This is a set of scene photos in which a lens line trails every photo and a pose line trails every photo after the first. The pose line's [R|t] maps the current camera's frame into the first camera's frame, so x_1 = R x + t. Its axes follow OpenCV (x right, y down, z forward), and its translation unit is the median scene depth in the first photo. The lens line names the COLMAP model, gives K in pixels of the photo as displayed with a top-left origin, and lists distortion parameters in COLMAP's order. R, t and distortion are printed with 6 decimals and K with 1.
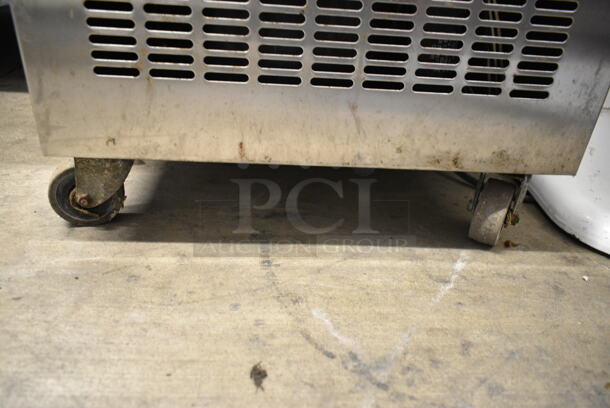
lens RADIAL K [[459.6, 0, 307.3], [0, 459.6, 206.6], [0, 0, 1]] dist [-0.024190, 0.014583]
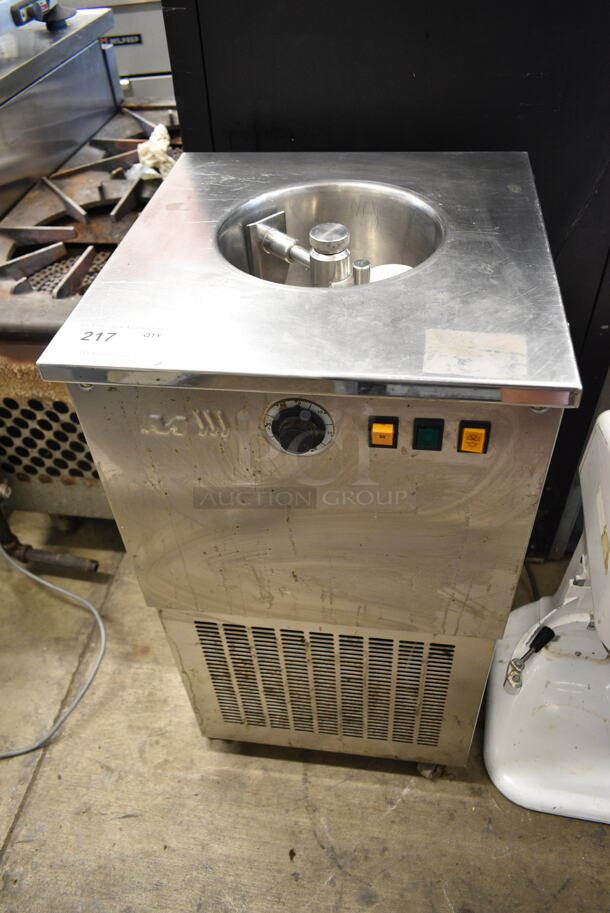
lens RADIAL K [[687.8, 0, 304.4], [0, 687.8, 452.8], [0, 0, 1]] dist [-0.024190, 0.014583]
pose [[0.970371, 0.048188, -0.236765, 0.673643], [0.006387, 0.974452, 0.224504, -2.385188], [0.241534, -0.219365, 0.945273, -1.868655]]
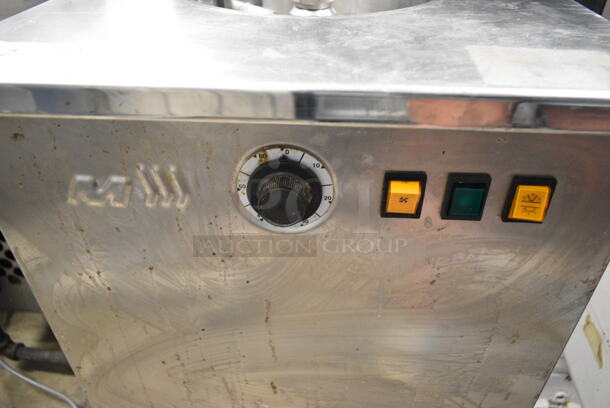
lens RADIAL K [[459.6, 0, 308.4], [0, 459.6, 206.1], [0, 0, 1]] dist [-0.024190, 0.014583]
pose [[0.987775, 0.015509, -0.155110, 0.384648], [-0.000255, 0.995198, 0.097886, -2.075849], [0.155883, -0.096650, 0.983036, -0.925057]]
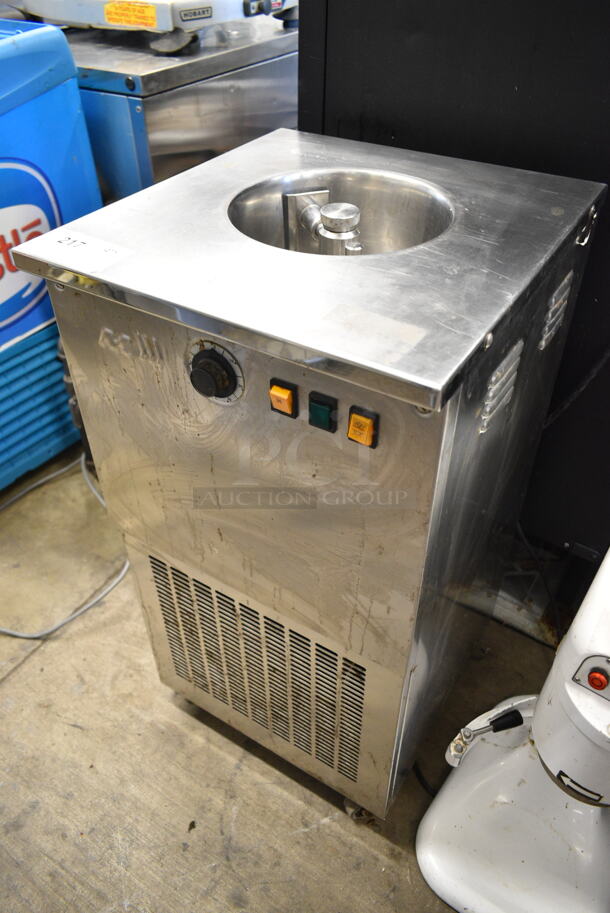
lens RADIAL K [[687.8, 0, 305.7], [0, 687.8, 452.8], [0, 0, 1]] dist [-0.024190, 0.014583]
pose [[0.809162, 0.313523, -0.496950, 1.468022], [-0.237107, 0.948058, 0.212054, -2.280881], [0.537621, -0.053756, 0.841471, -1.556195]]
